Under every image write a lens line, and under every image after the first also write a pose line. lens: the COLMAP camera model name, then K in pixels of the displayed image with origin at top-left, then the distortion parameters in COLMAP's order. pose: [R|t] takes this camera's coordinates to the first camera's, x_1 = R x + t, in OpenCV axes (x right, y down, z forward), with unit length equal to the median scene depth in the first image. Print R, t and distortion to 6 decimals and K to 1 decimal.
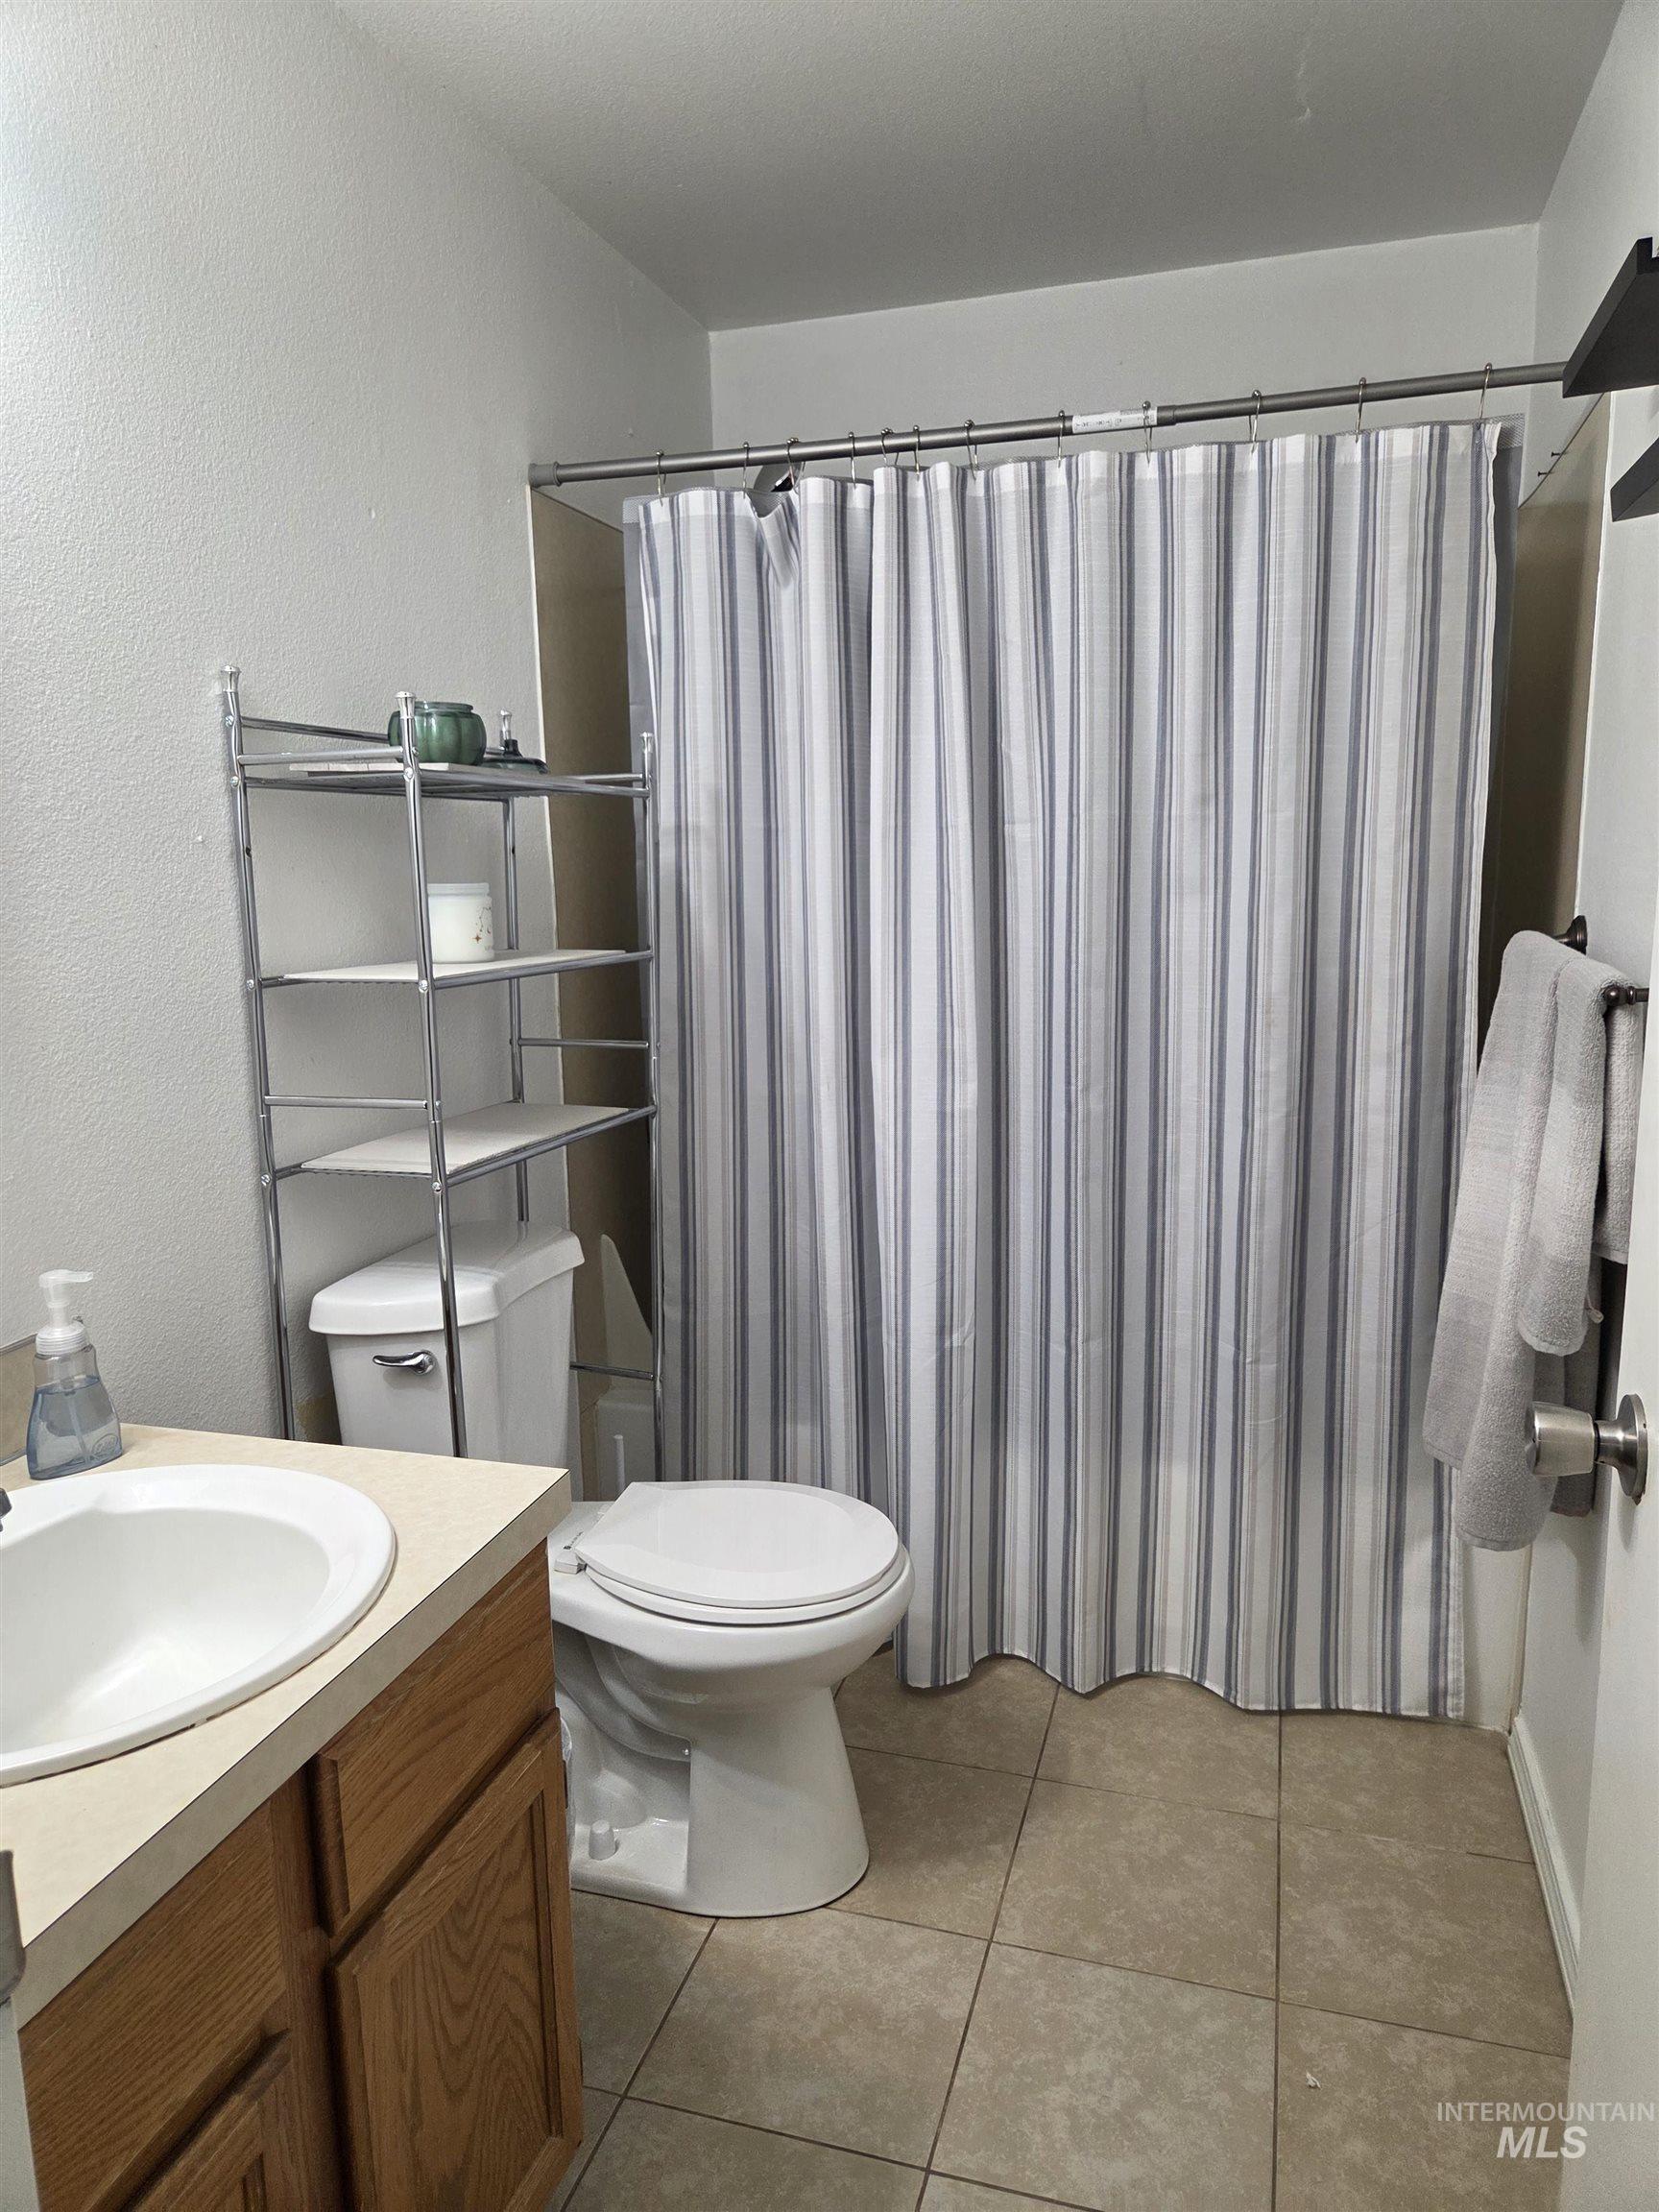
lens RADIAL K [[1488.0, 0, 863.1], [0, 1488.0, 1104.8], [0, 0, 1]] dist [0.071399, -0.056387]
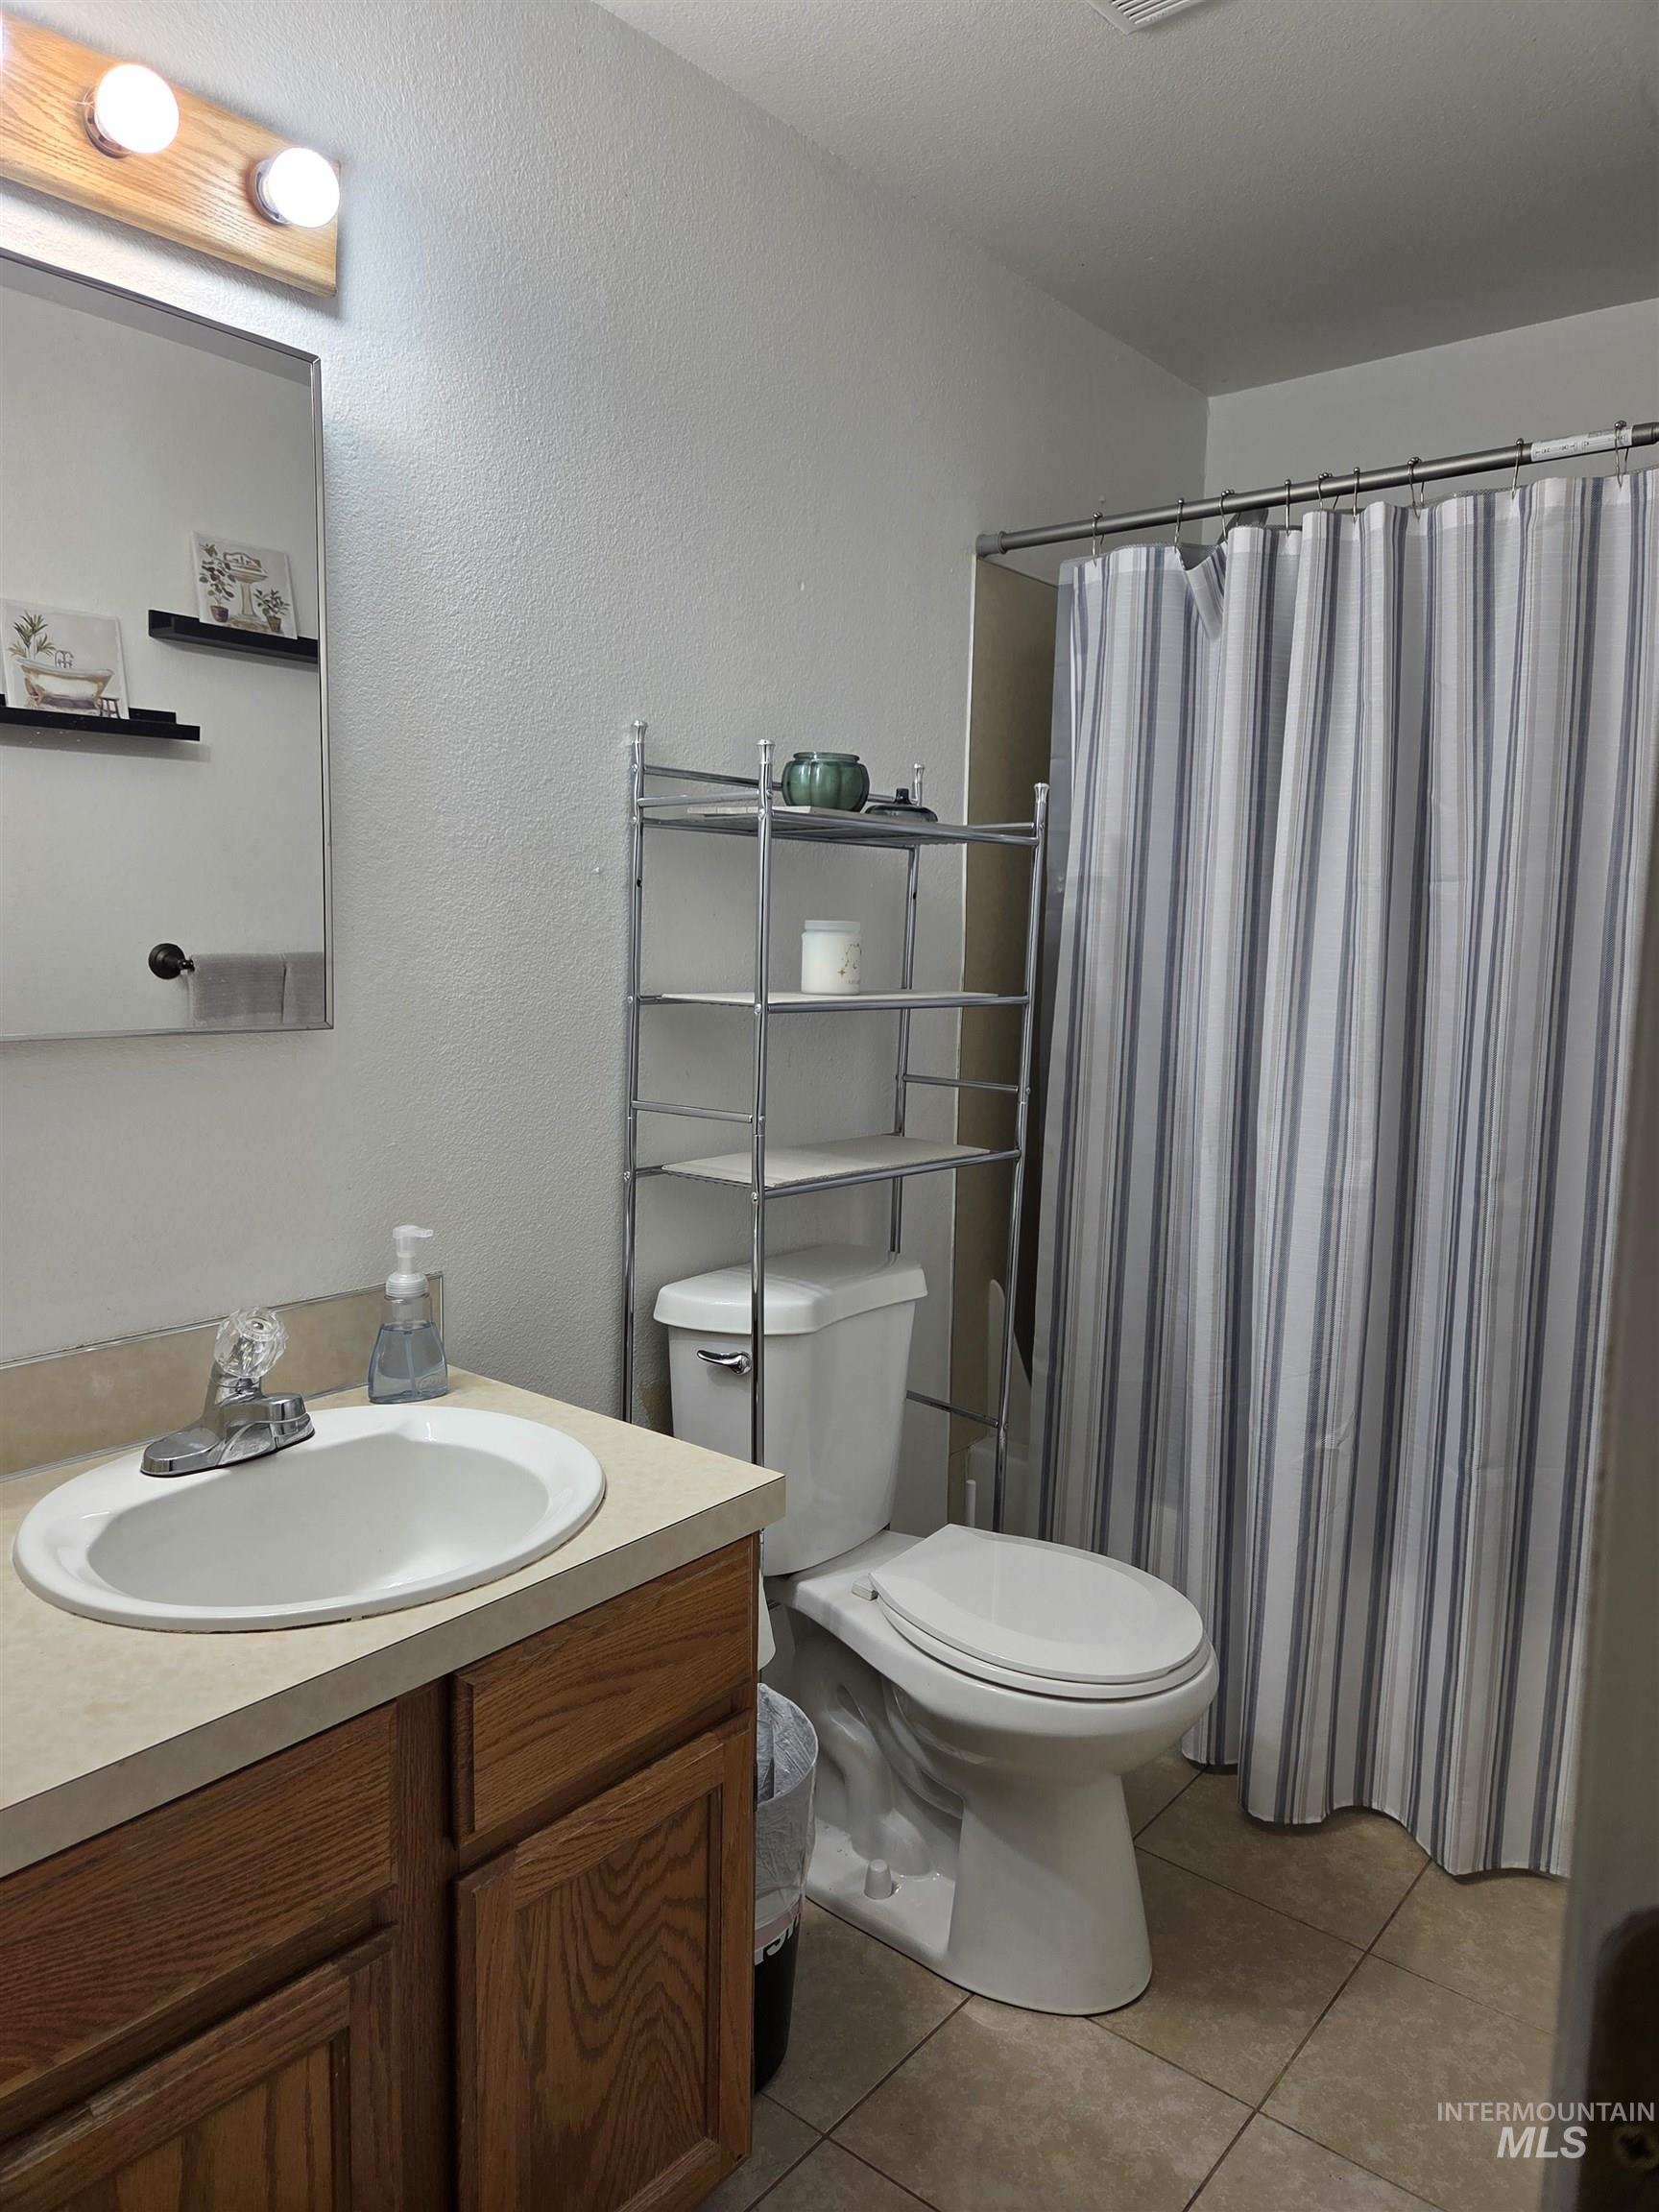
lens RADIAL K [[1488.0, 0, 806.6], [0, 1488.0, 1068.8], [0, 0, 1]] dist [0.071399, -0.056387]
pose [[0.927741, 0.075928, -0.365419, 0.109356], [-0.099459, 0.993979, -0.045977, 0.007580], [0.359727, 0.078999, 0.929707, 0.017687]]
